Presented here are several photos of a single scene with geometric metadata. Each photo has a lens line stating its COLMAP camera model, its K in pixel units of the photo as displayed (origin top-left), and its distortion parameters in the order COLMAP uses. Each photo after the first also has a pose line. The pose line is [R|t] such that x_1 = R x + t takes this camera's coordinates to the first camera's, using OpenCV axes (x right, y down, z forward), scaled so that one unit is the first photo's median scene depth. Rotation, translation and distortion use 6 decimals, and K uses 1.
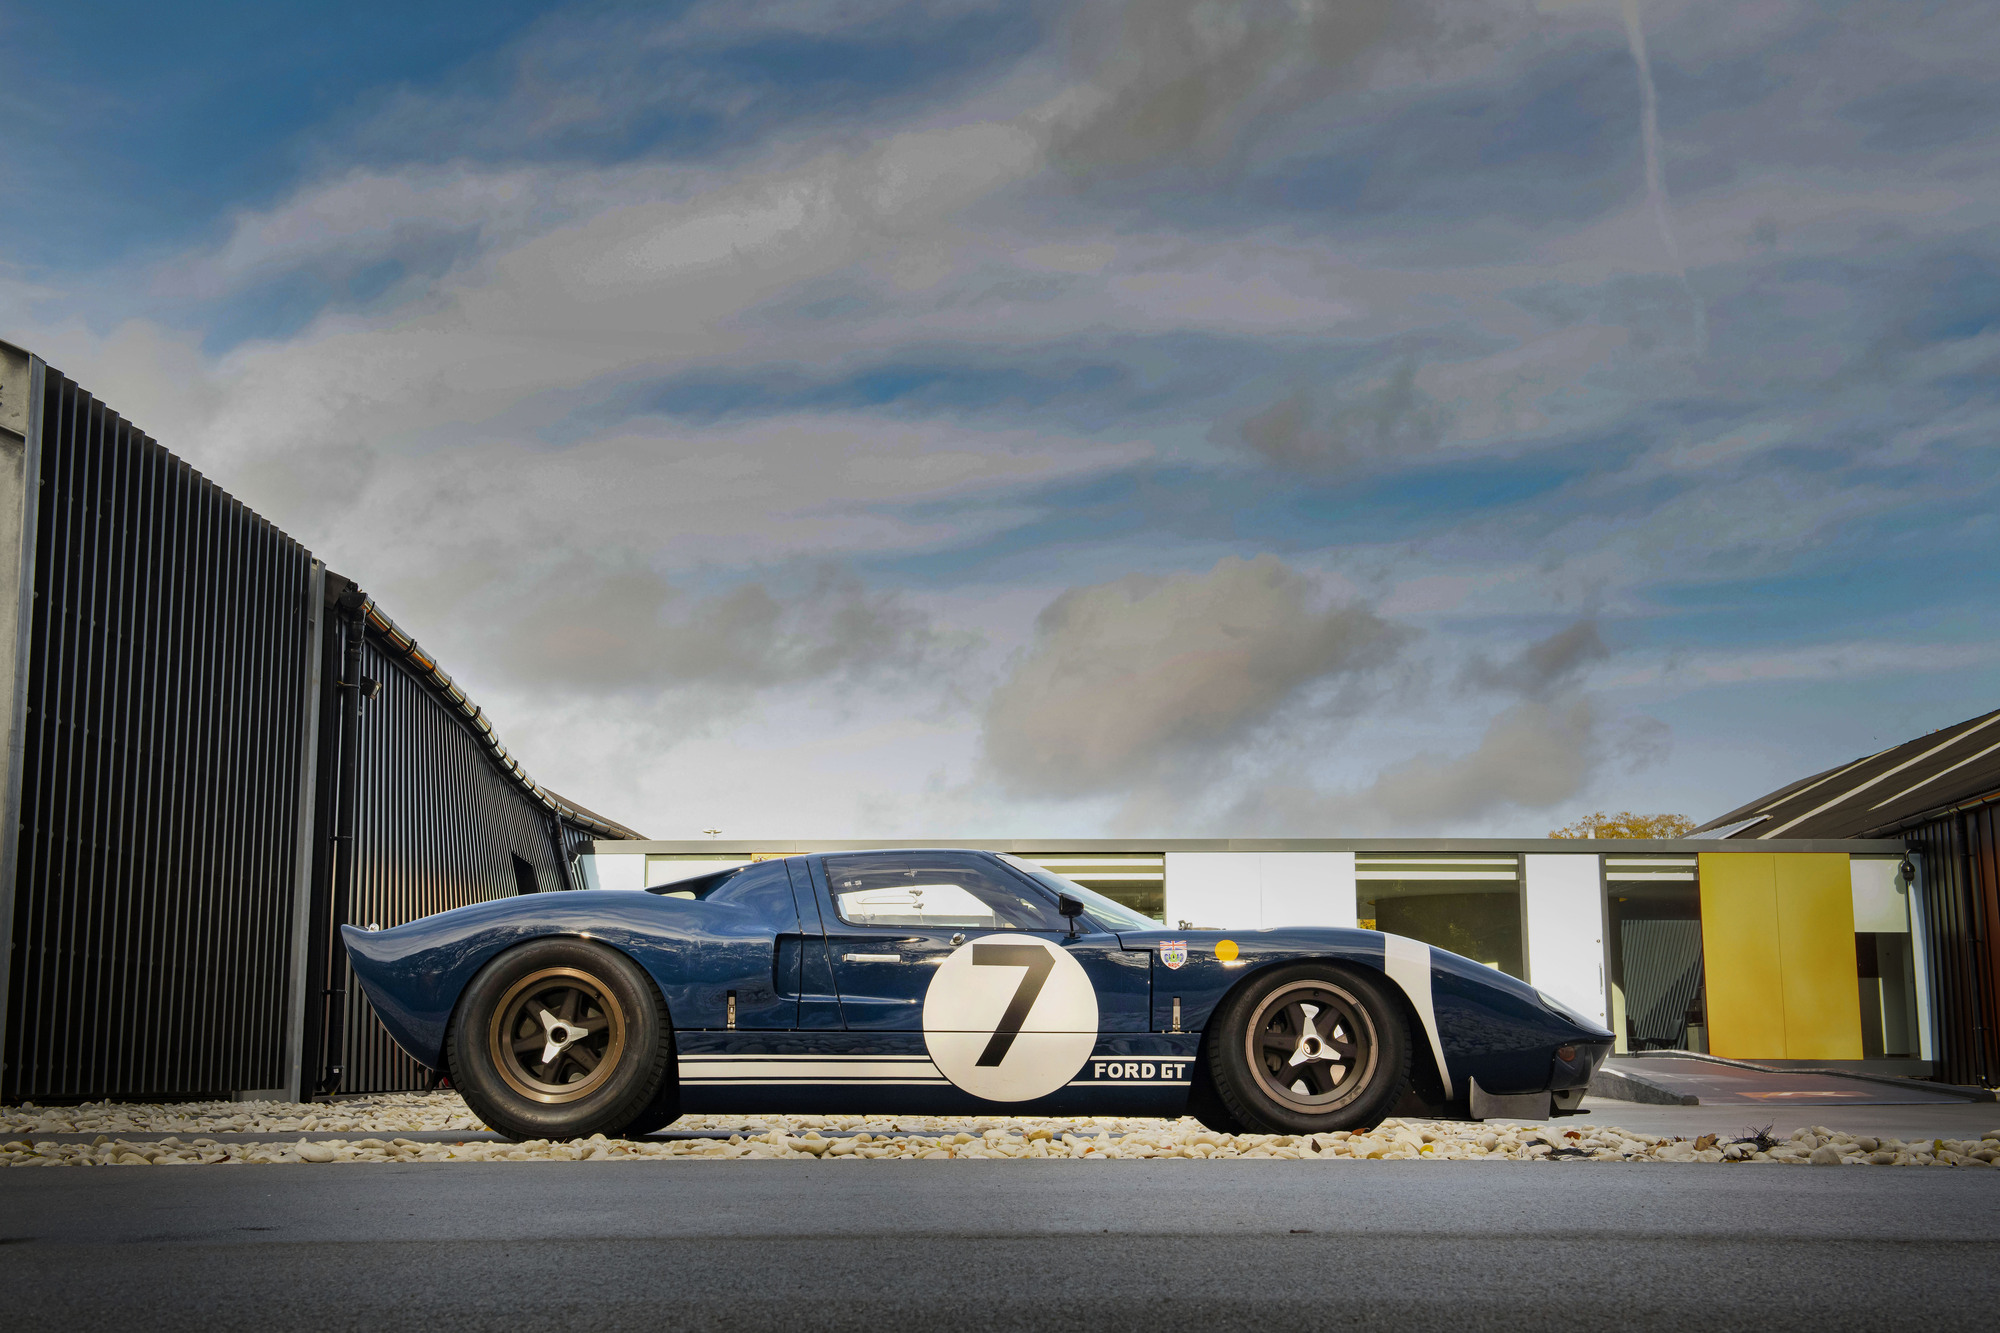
lens RADIAL K [[2493.2, 0, 962.5], [0, 2493.2, 656.1], [0, 0, 1]] dist [0.105331, 0.000000]
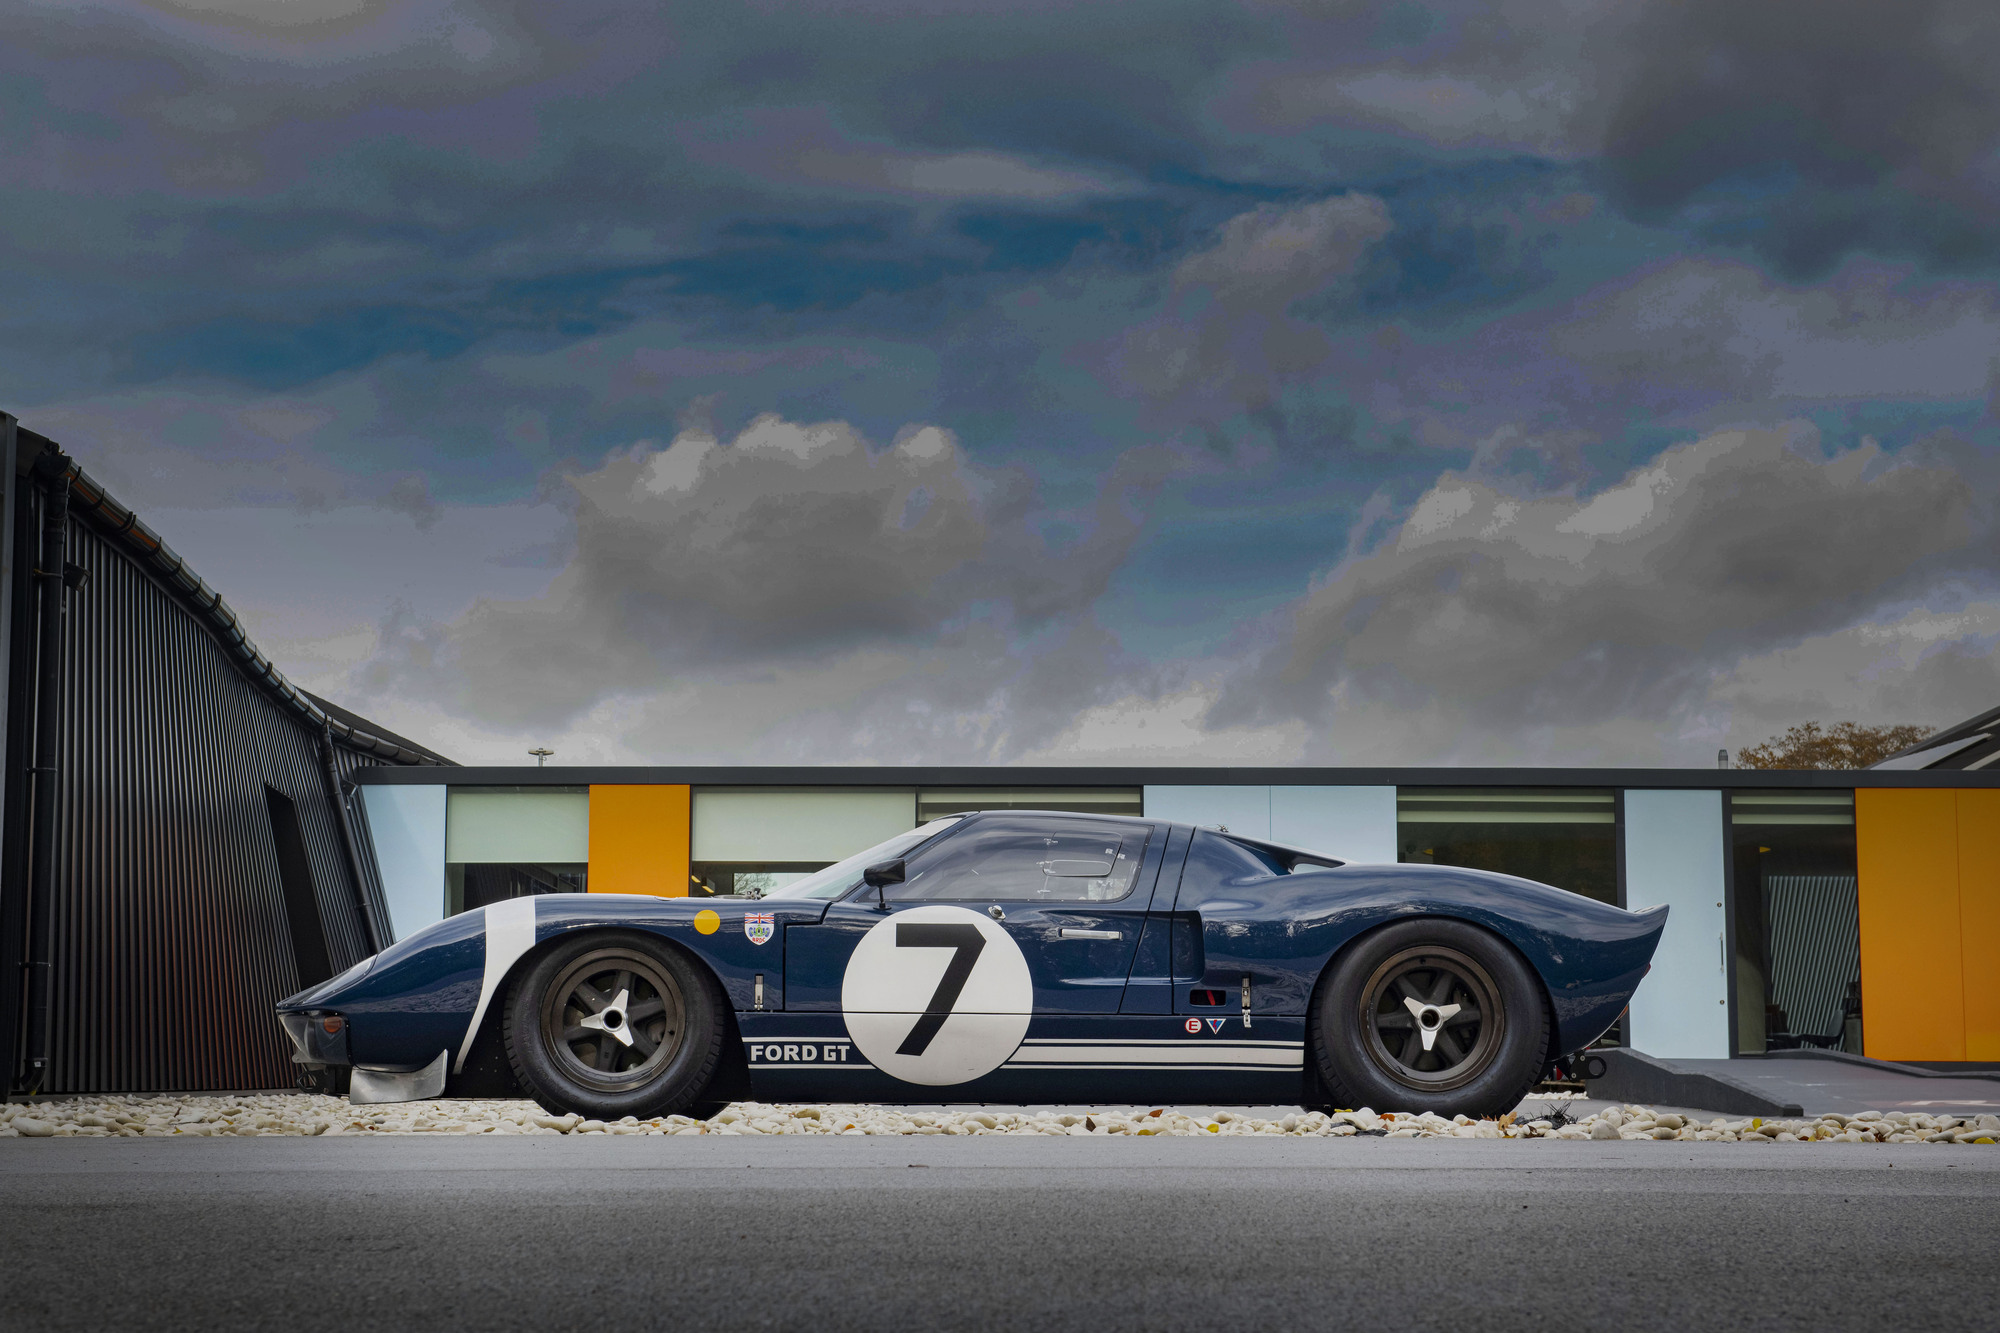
lens RADIAL K [[3824.2, 0, 993.0], [0, 3824.2, 669.7], [0, 0, 1]] dist [0.140120, 0.000000]
pose [[0.999978, 0.004876, 0.004464, 0.040186], [-0.005109, 0.998531, 0.053939, -0.022845], [-0.004194, -0.053961, 0.998534, -0.183918]]
